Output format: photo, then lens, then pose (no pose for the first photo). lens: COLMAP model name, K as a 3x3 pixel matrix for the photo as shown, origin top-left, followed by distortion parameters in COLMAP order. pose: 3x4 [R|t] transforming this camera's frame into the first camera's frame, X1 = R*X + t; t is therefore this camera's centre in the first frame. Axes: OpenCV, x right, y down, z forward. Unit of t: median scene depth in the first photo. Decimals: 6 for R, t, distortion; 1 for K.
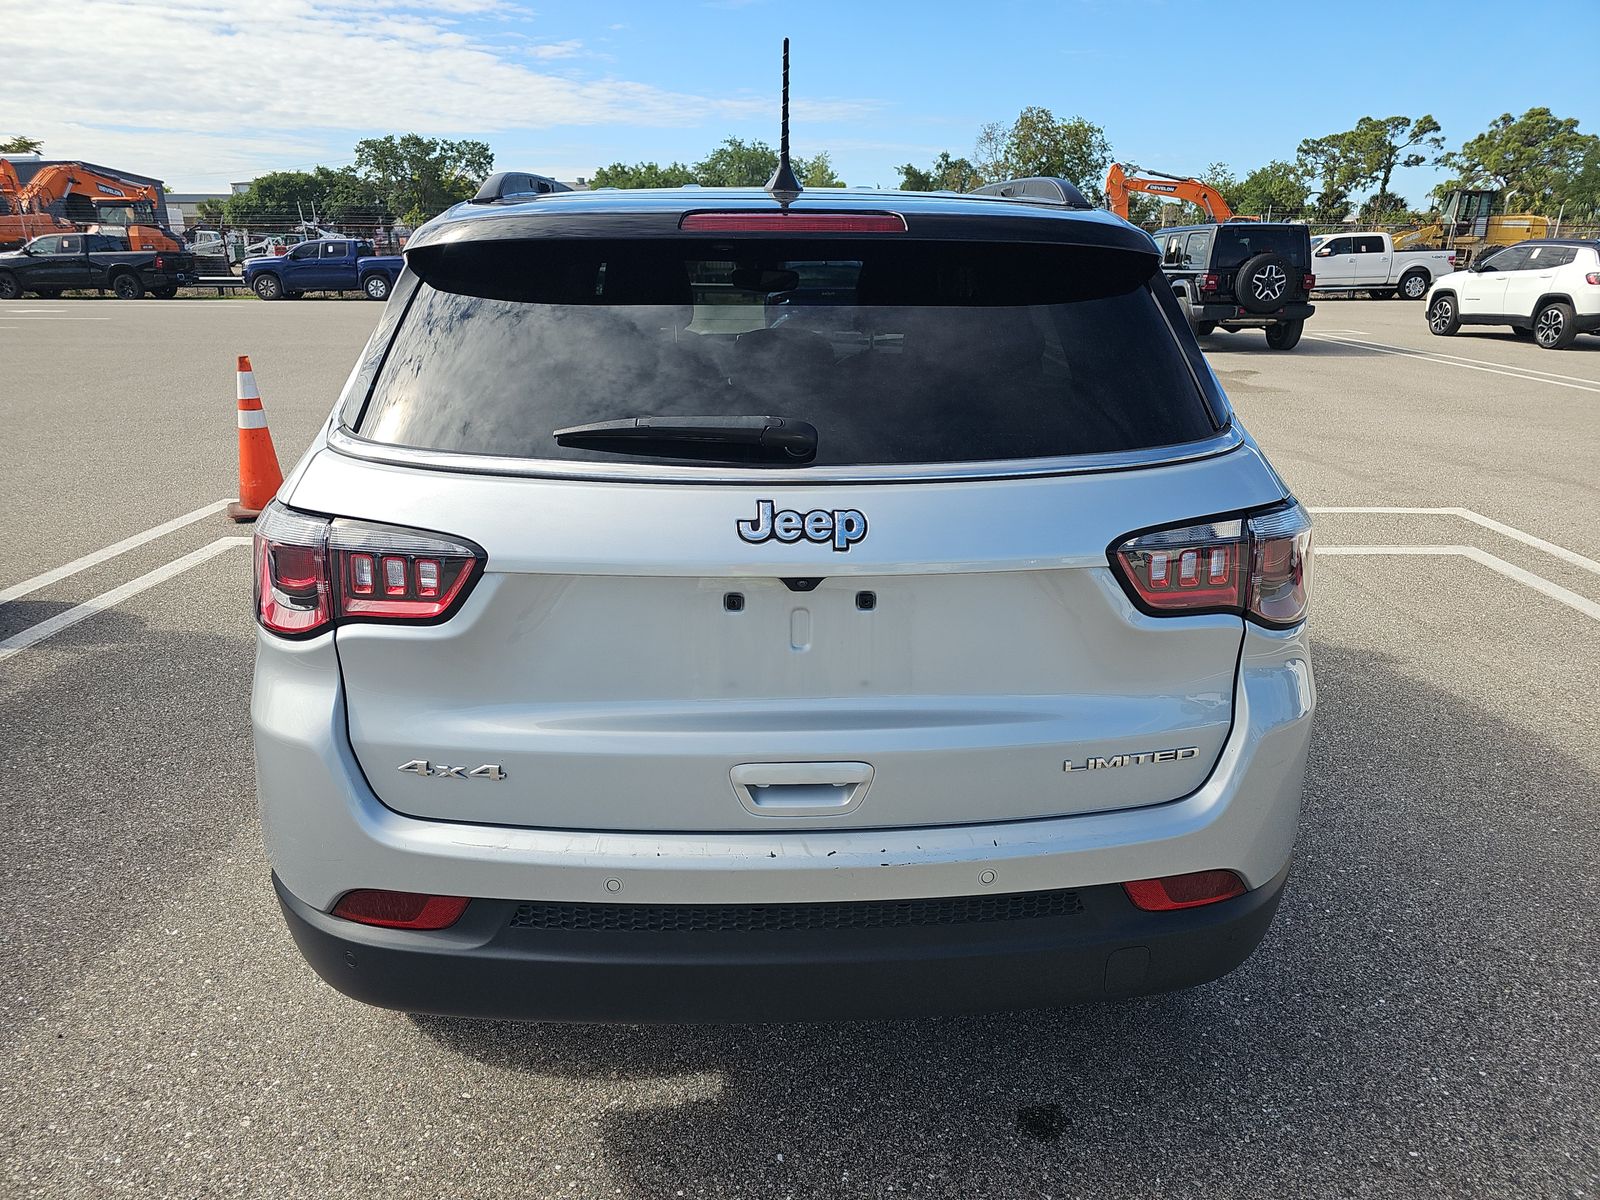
lens RADIAL K [[1117.7, 0, 800.1], [0, 1117.7, 610.7], [0, 0, 1]] dist [0.003018, -0.004547]
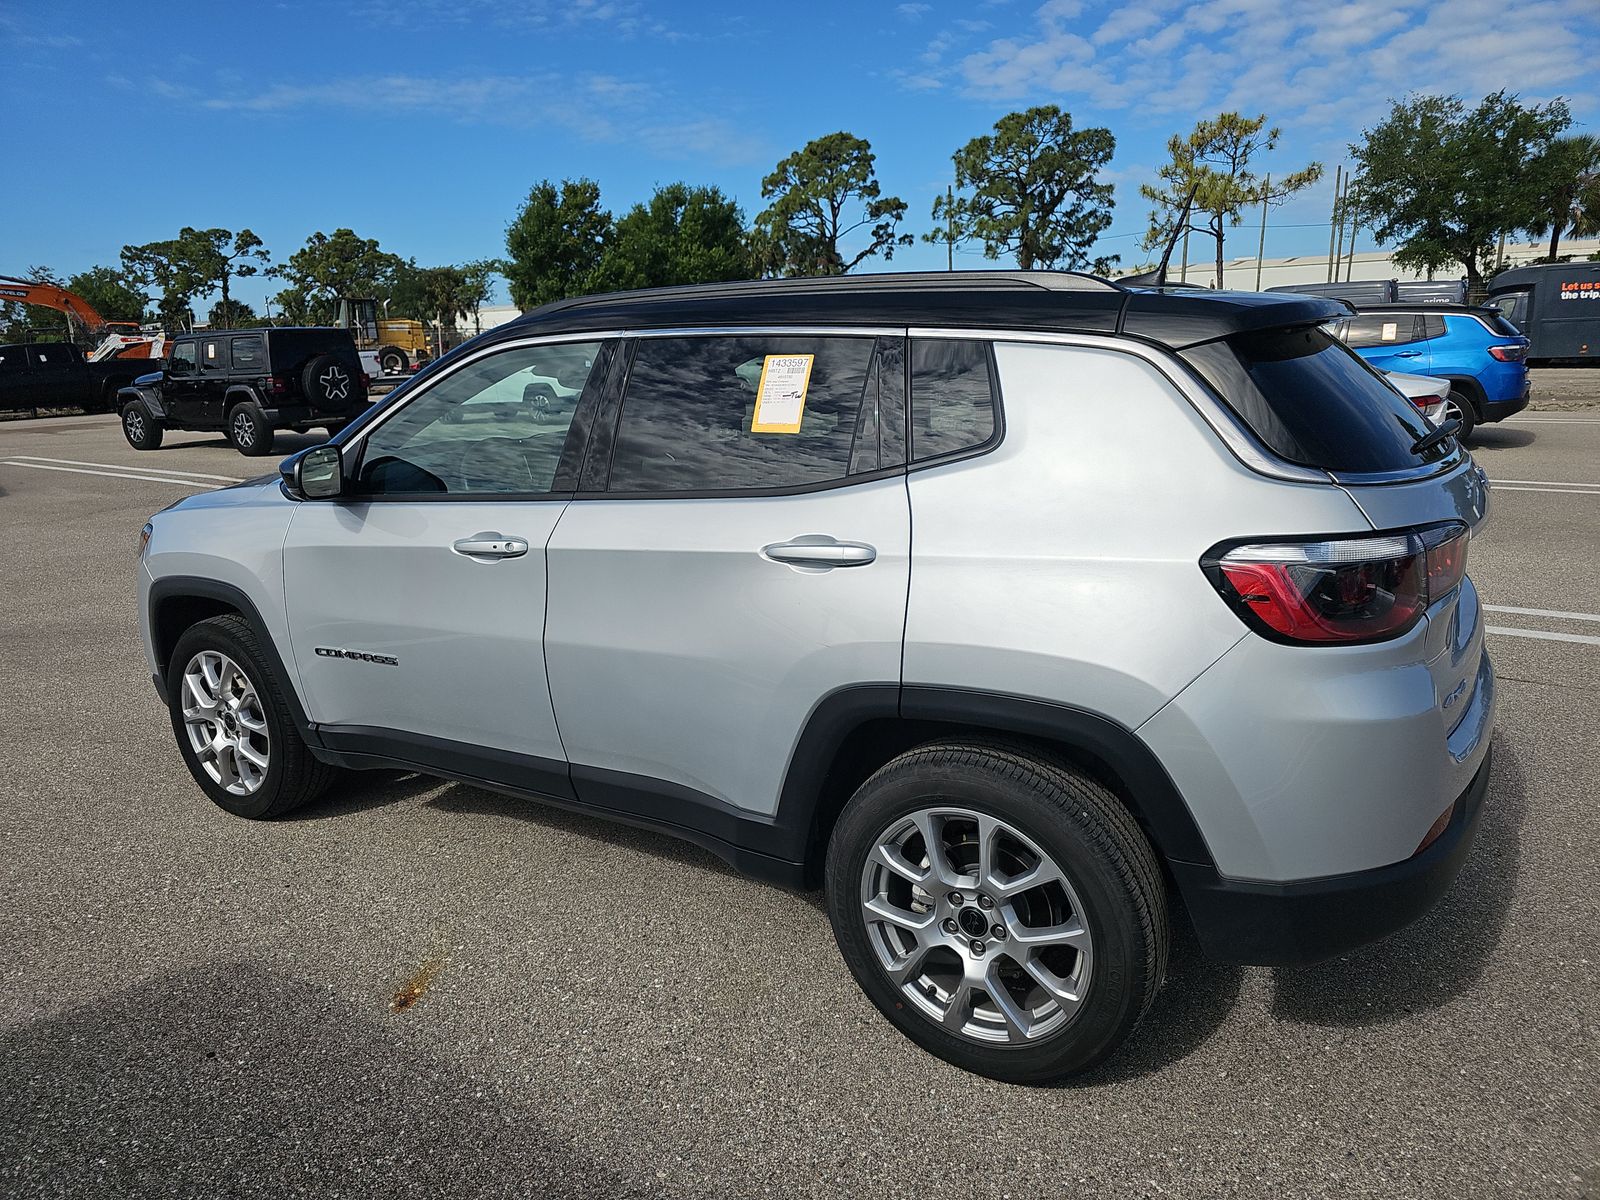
lens RADIAL K [[1117.7, 0, 799.9], [0, 1117.7, 604.5], [0, 0, 1]] dist [0.003018, -0.004547]
pose [[0.538843, -0.212455, 0.815175, -0.096024], [0.287367, 0.955989, 0.059201, -0.014290], [-0.791877, 0.202354, 0.576181, 0.043326]]
